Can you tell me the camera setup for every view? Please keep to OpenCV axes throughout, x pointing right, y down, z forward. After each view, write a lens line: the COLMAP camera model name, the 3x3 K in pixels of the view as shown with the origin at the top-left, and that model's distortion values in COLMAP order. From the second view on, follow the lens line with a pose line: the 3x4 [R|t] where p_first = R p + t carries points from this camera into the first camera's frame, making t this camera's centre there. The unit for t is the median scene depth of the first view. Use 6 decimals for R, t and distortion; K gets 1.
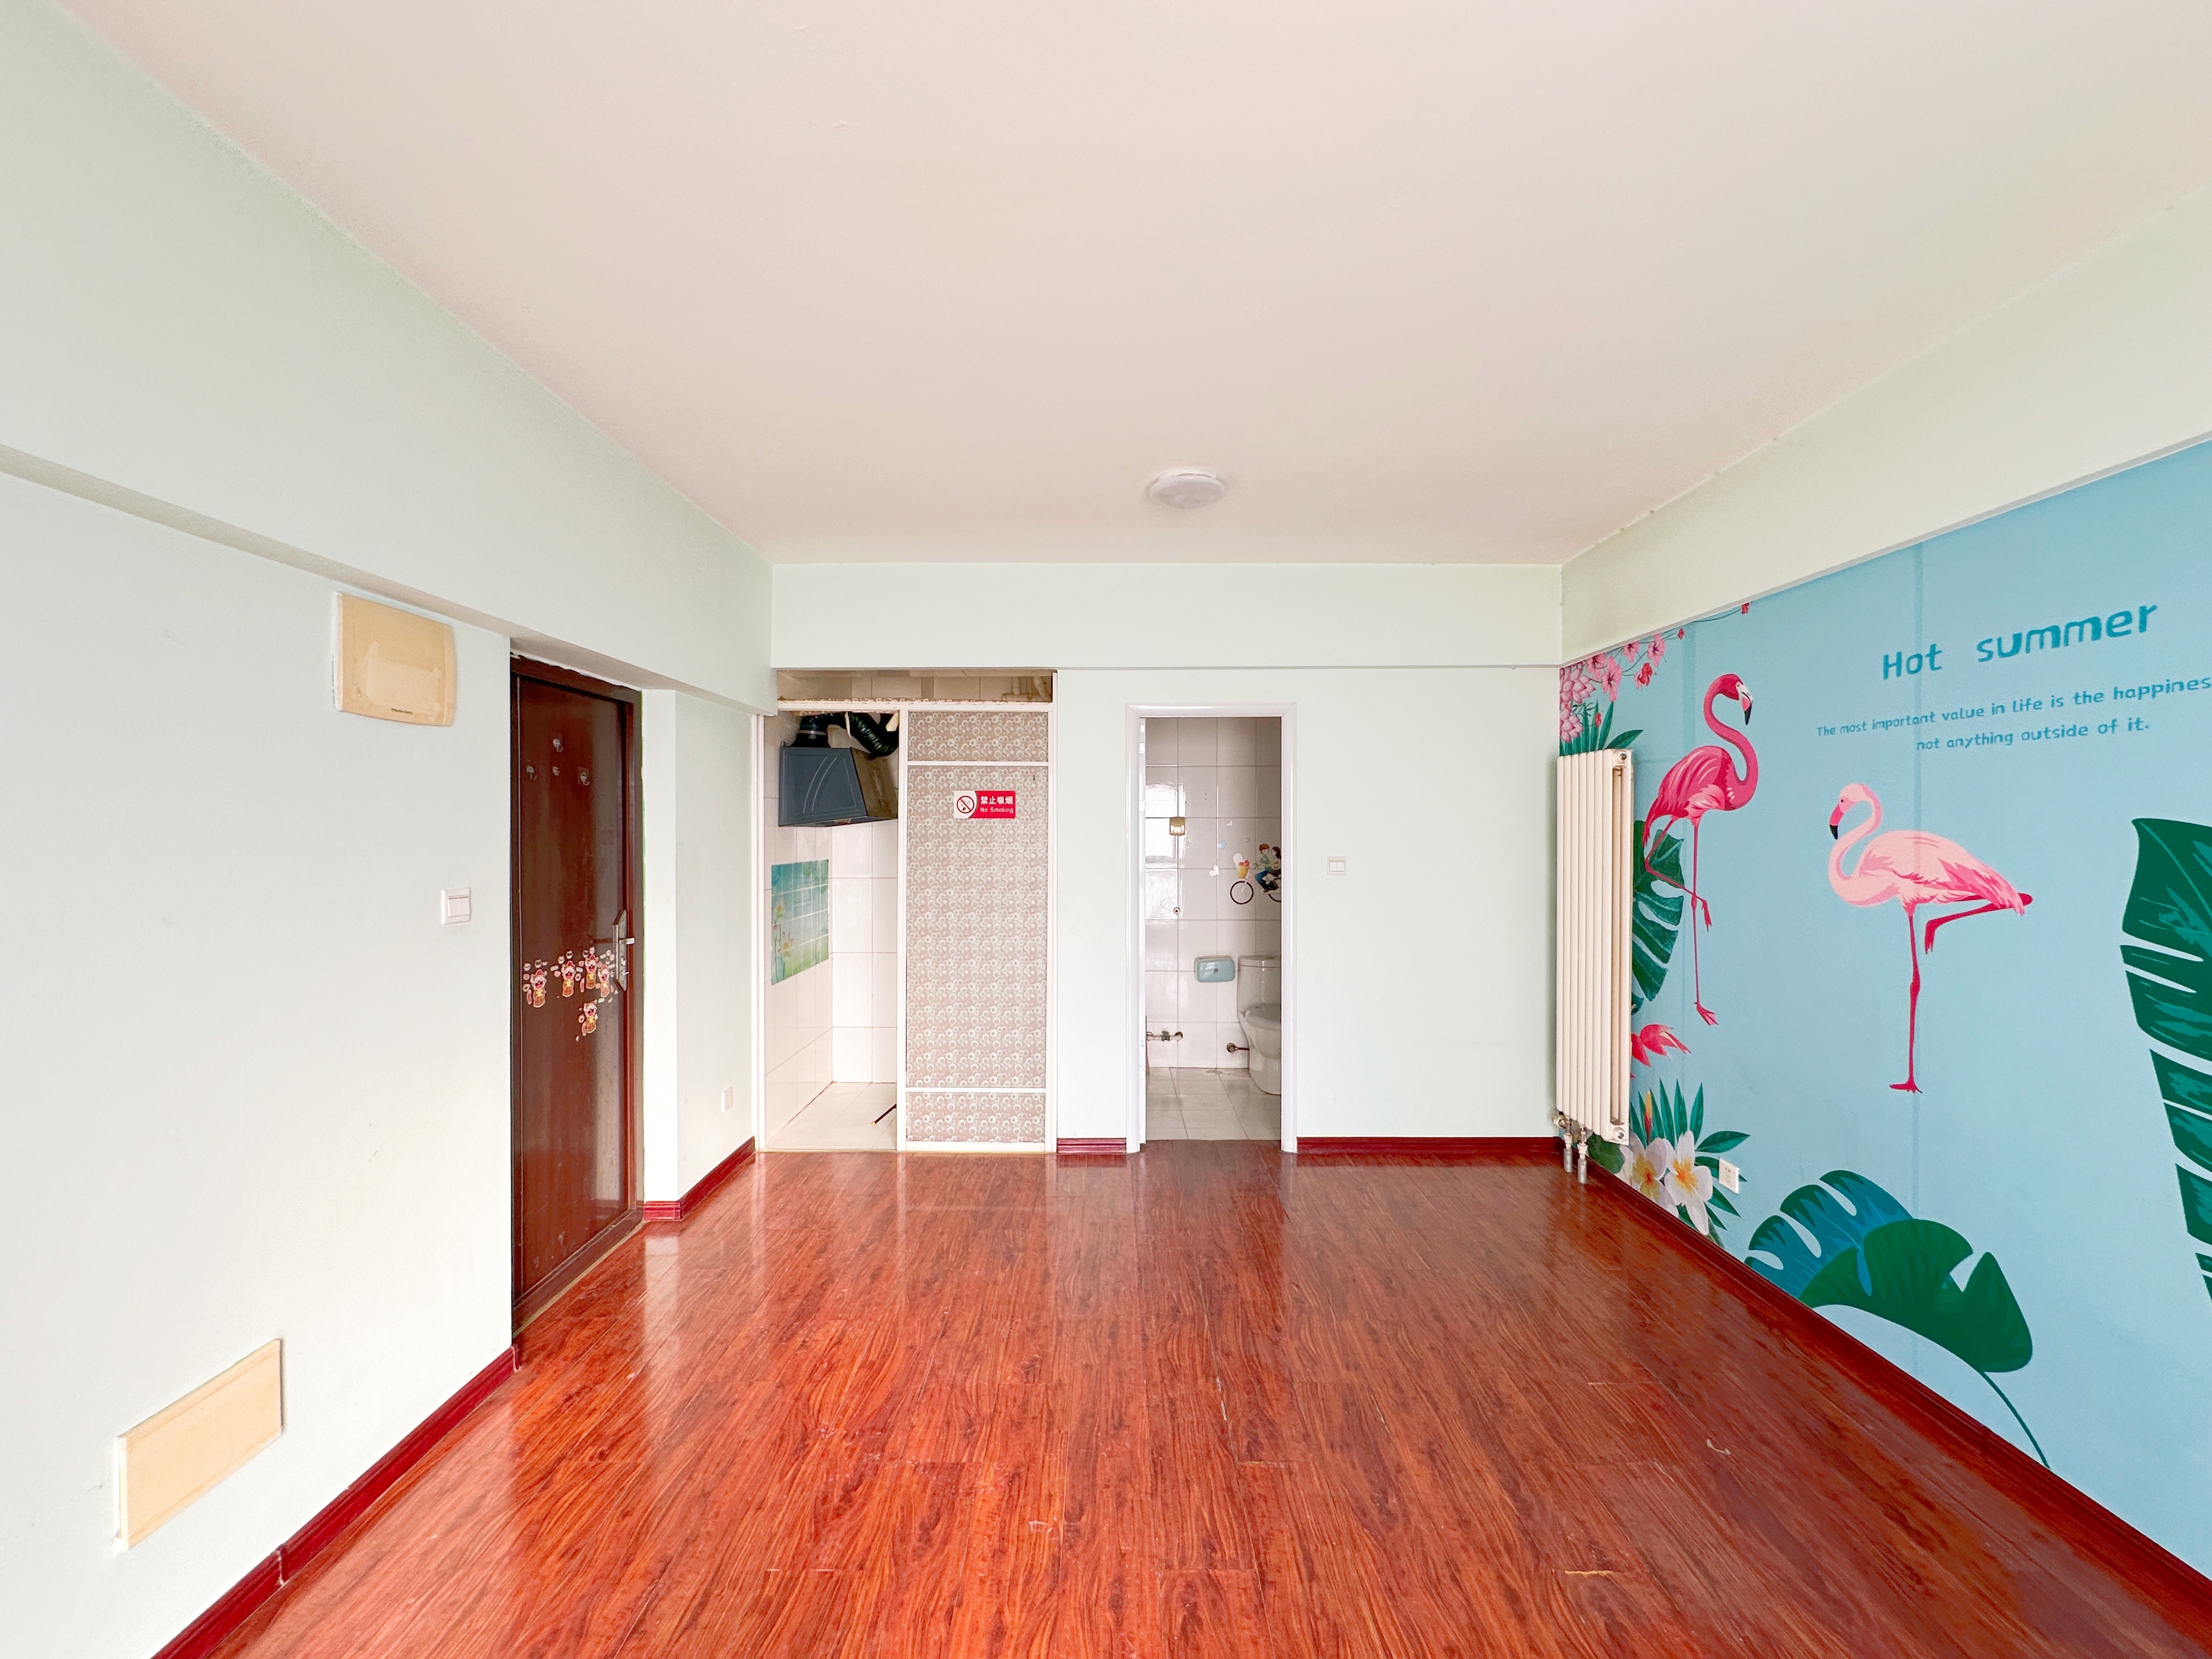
lens RADIAL K [[881.4, 0, 1106.0], [0, 881.4, 826.7], [0, 0, 1]] dist [0.003218, -0.000469]
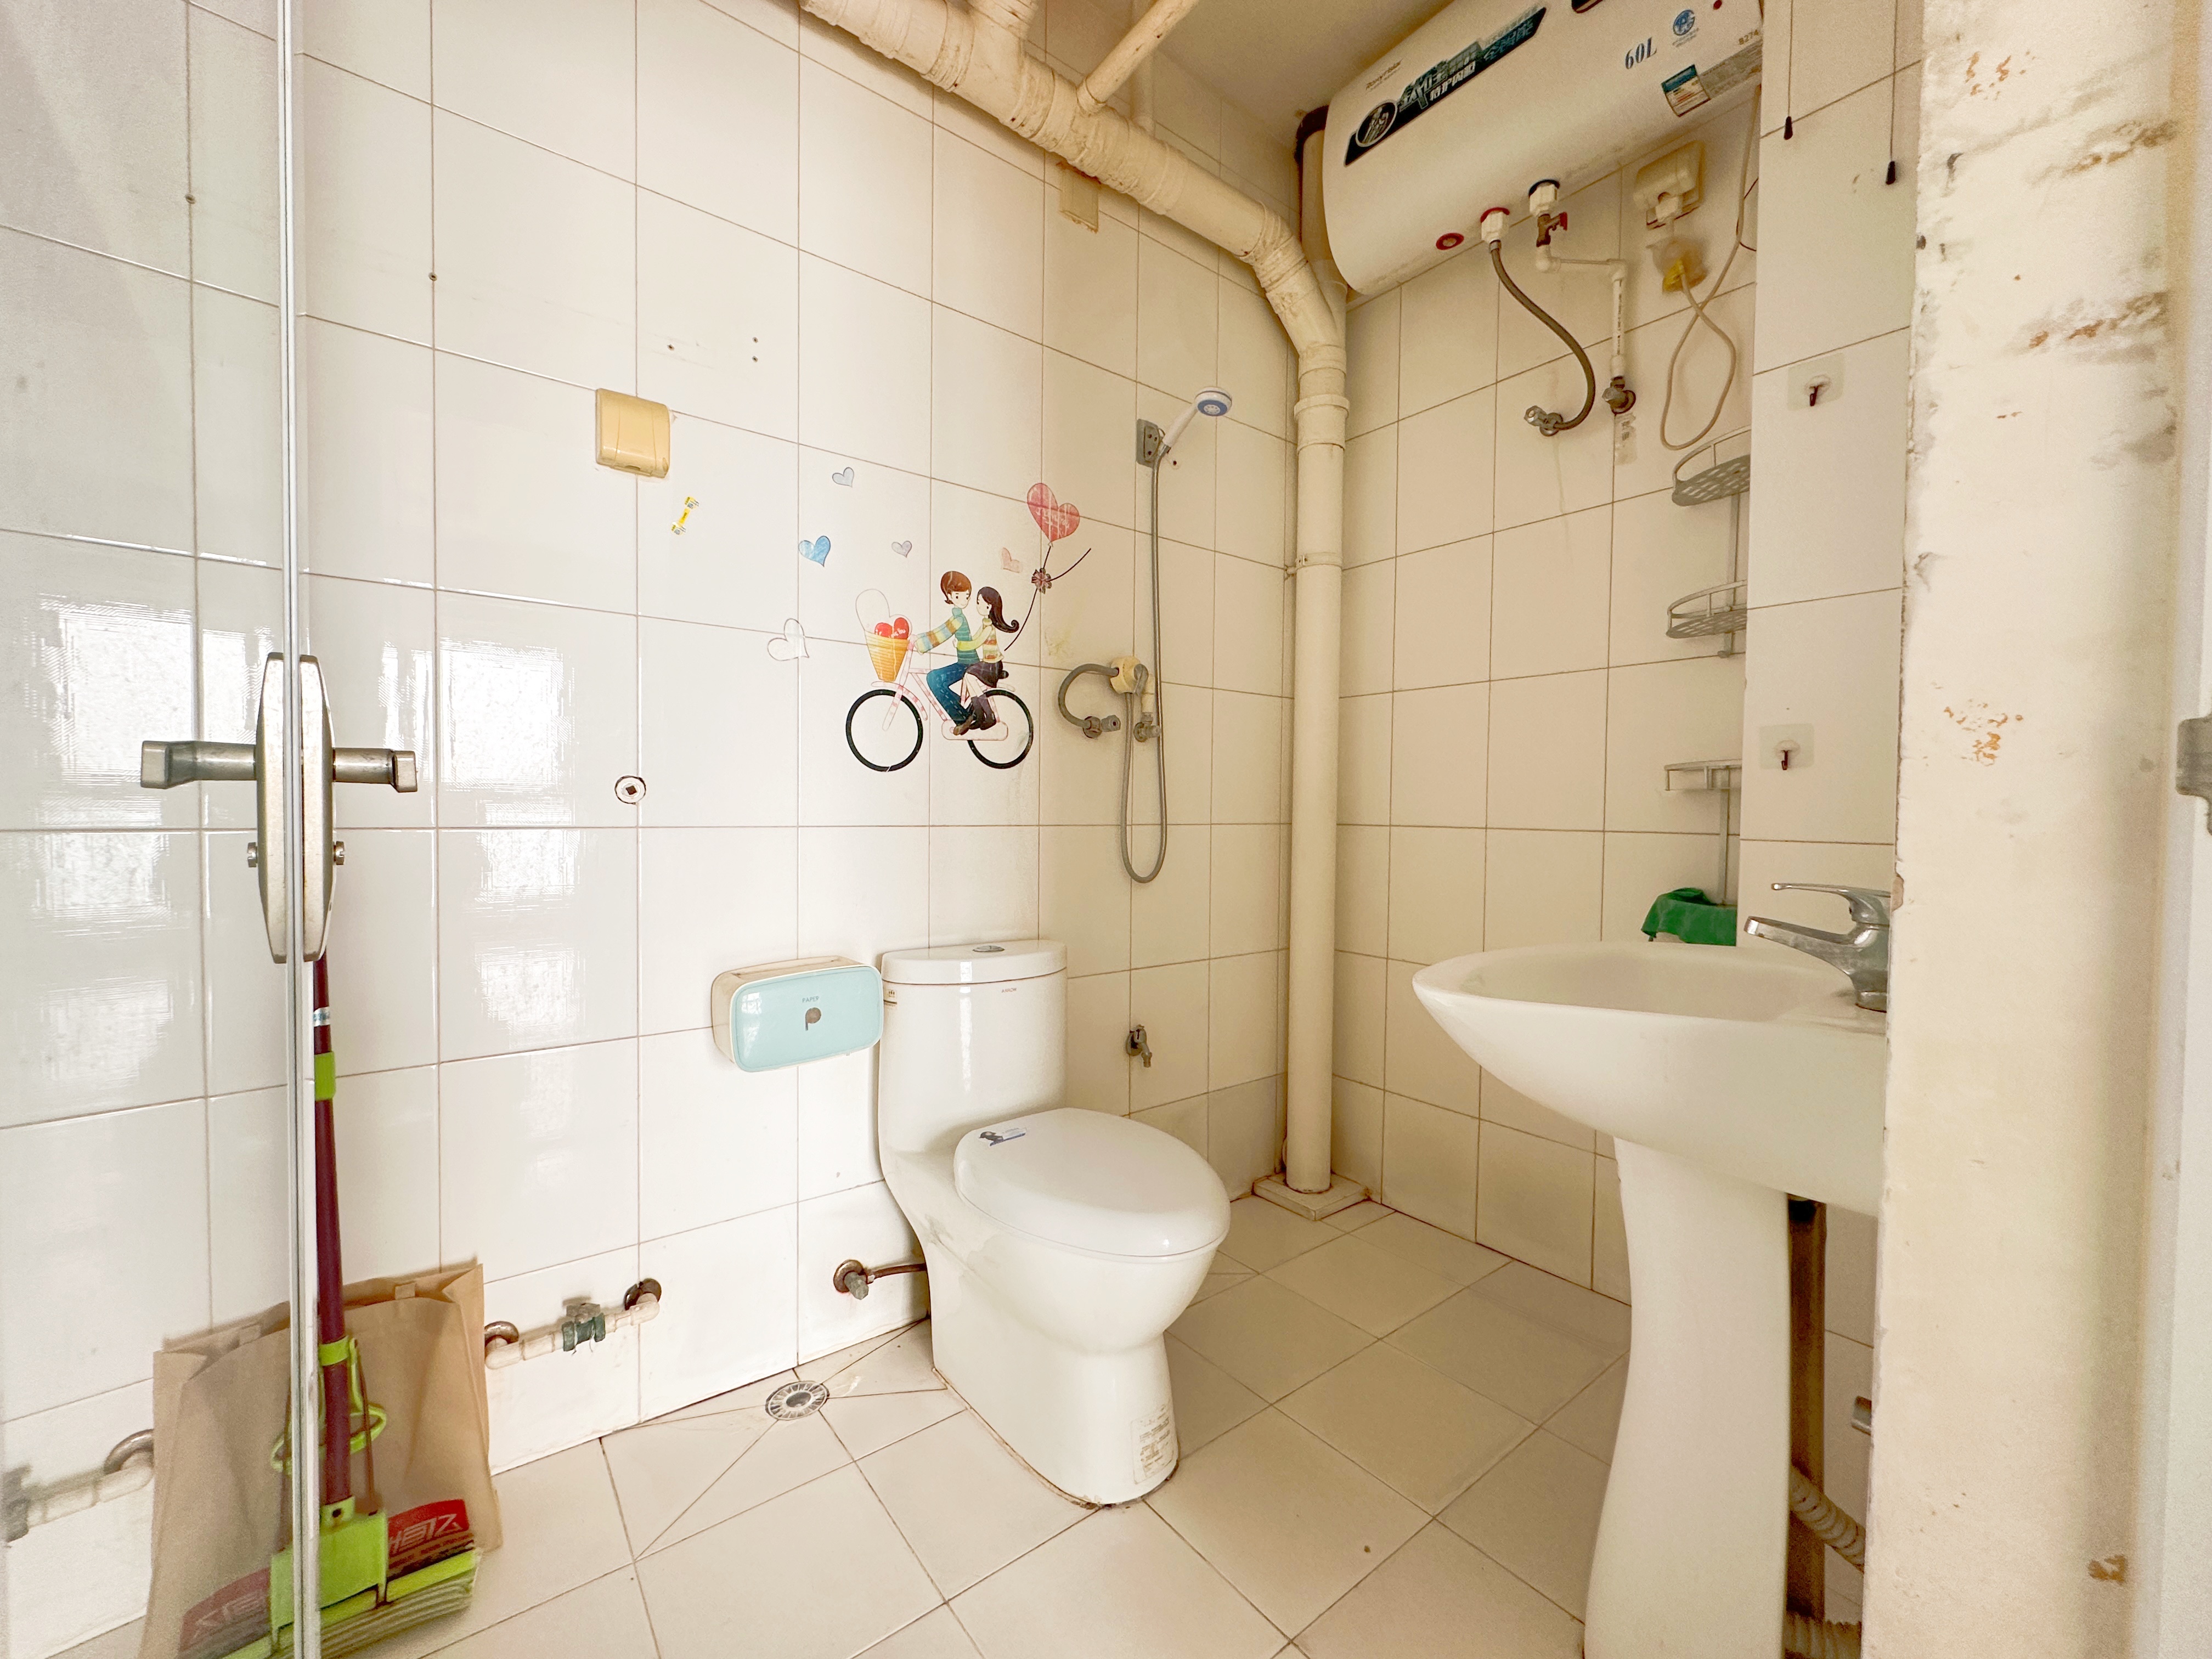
lens RADIAL K [[881.4, 0, 1120.4], [0, 881.4, 834.4], [0, 0, 1]] dist [0.003218, -0.000469]
pose [[0.784487, -0.014180, 0.619984, 0.052297], [-0.004832, 0.999568, 0.028976, 0.144396], [-0.620127, -0.025727, 0.784080, 1.051456]]
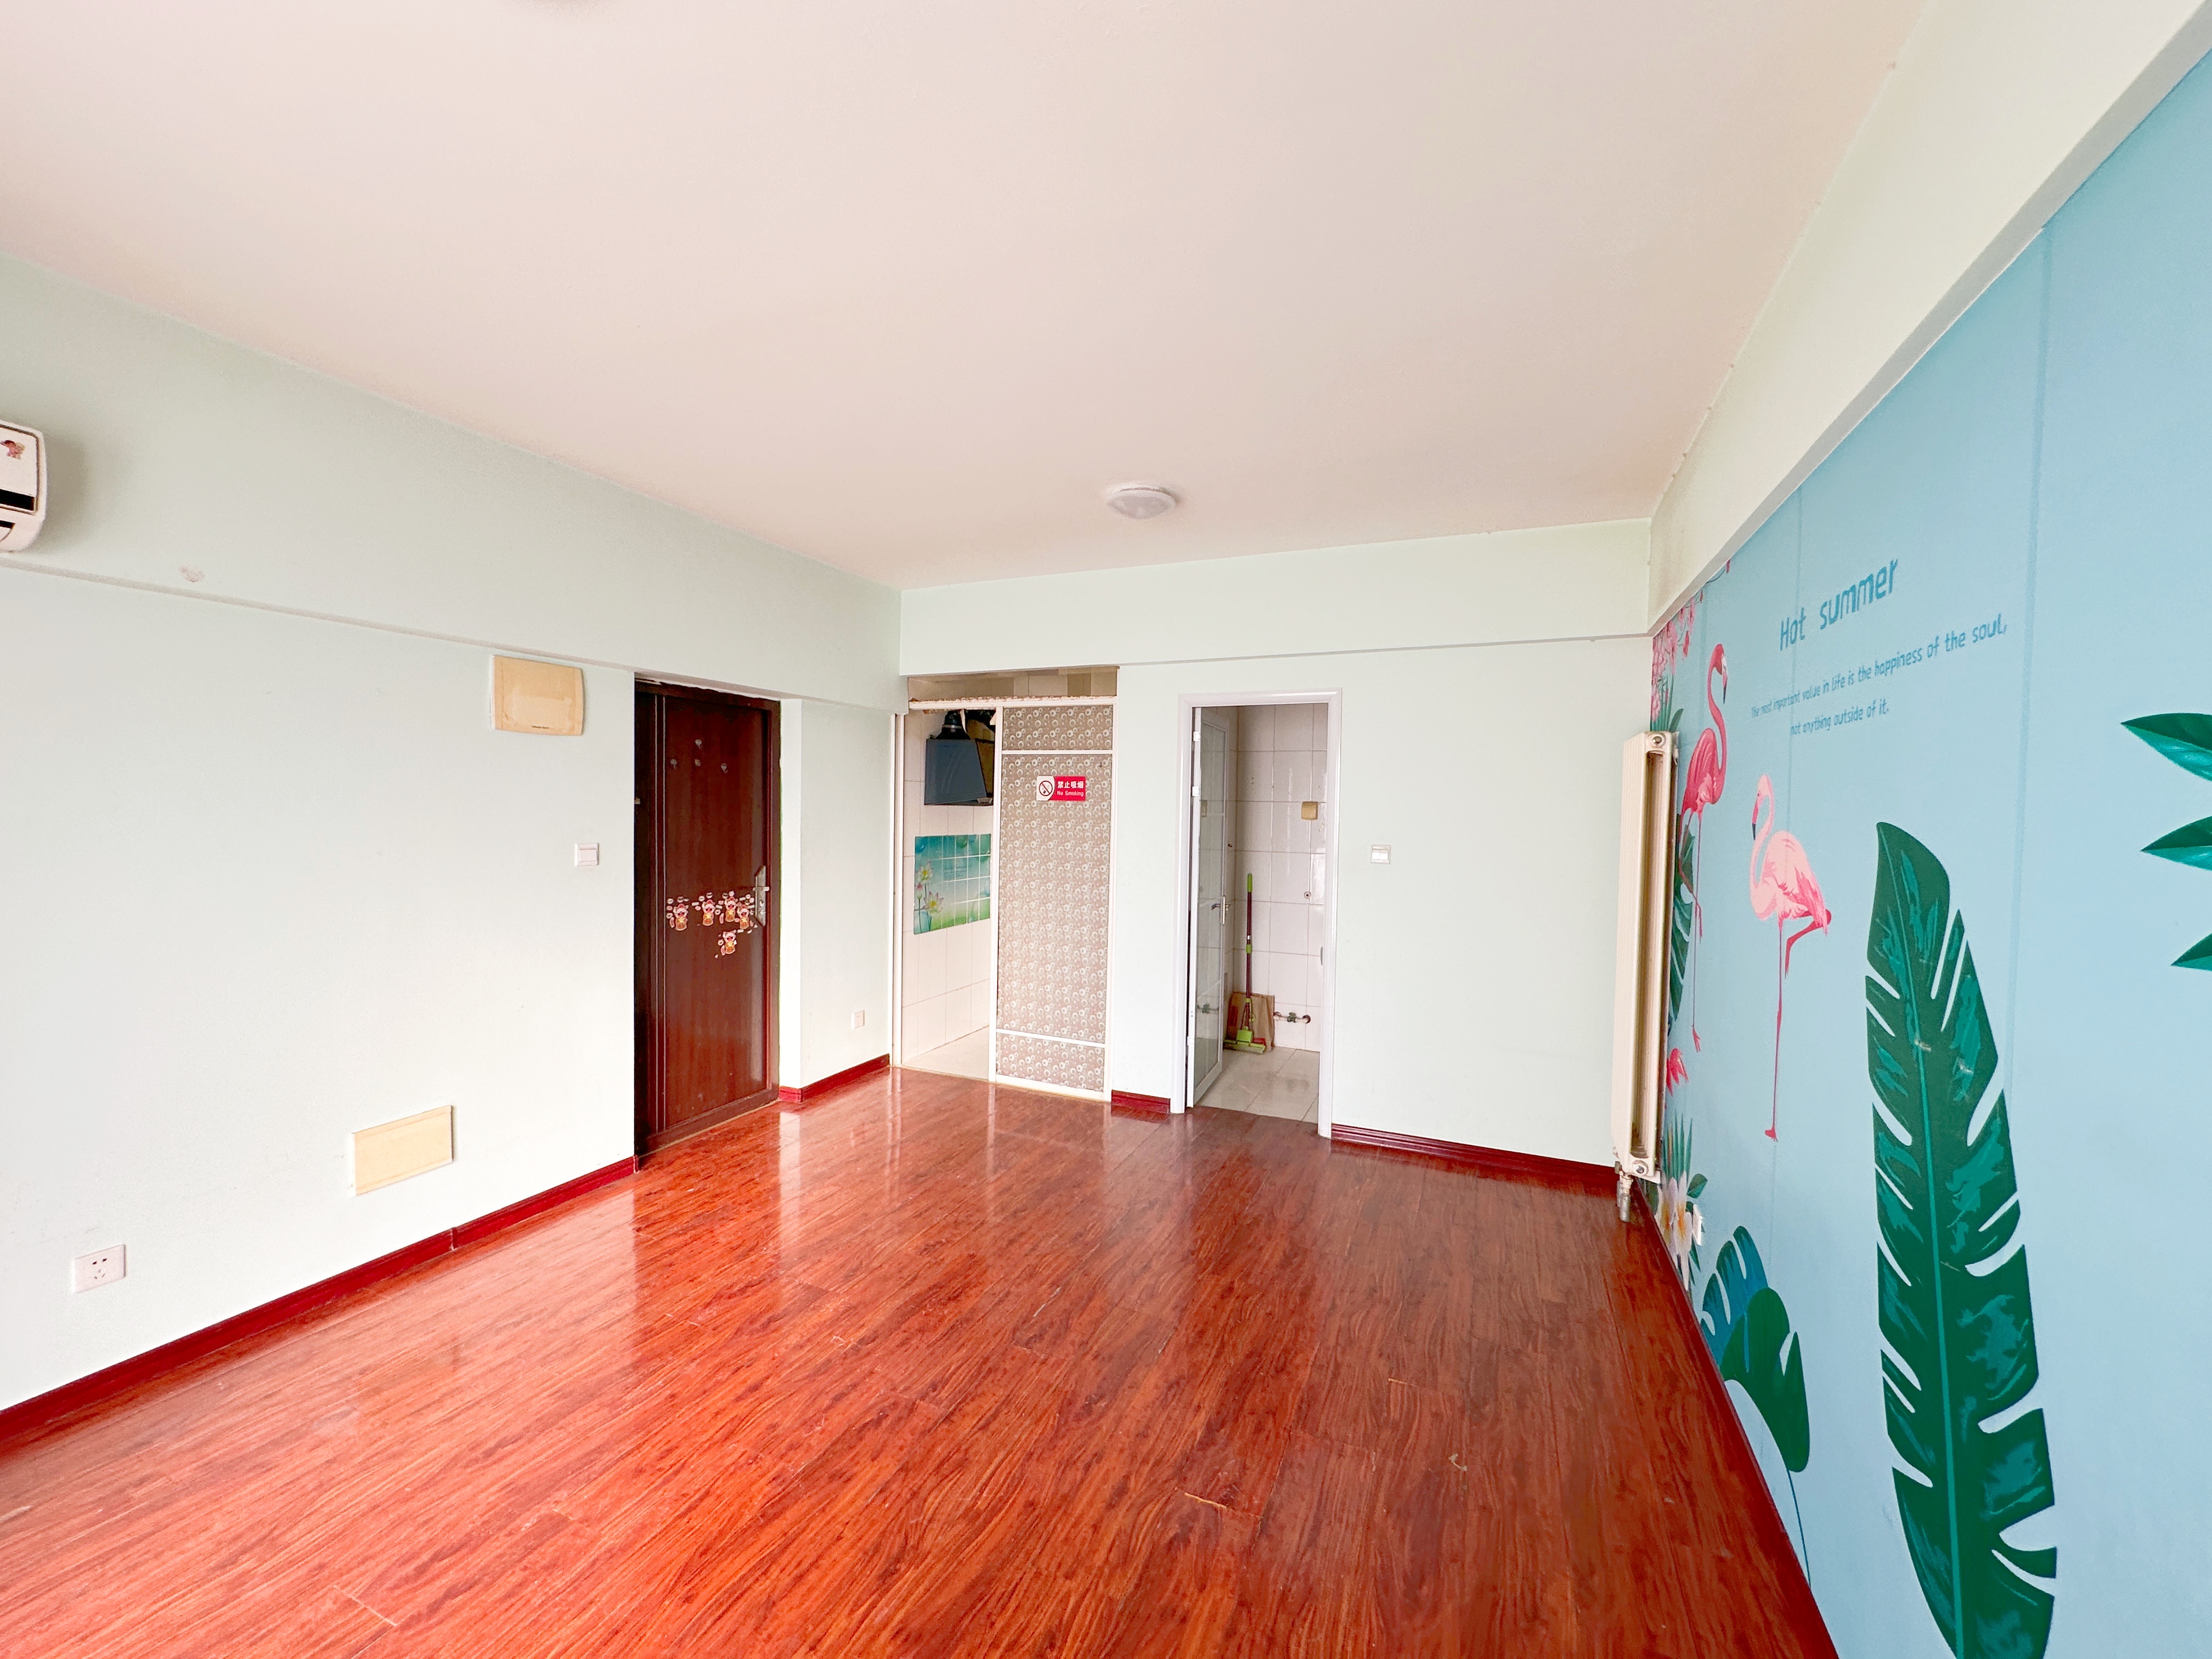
lens RADIAL K [[881.4, 0, 1107.9], [0, 881.4, 832.5], [0, 0, 1]] dist [0.003218, -0.000469]
pose [[0.917340, 0.028063, -0.397114, 0.389016], [-0.016517, 0.999336, 0.032467, -0.006907], [0.397761, -0.023224, 0.917195, -0.014298]]
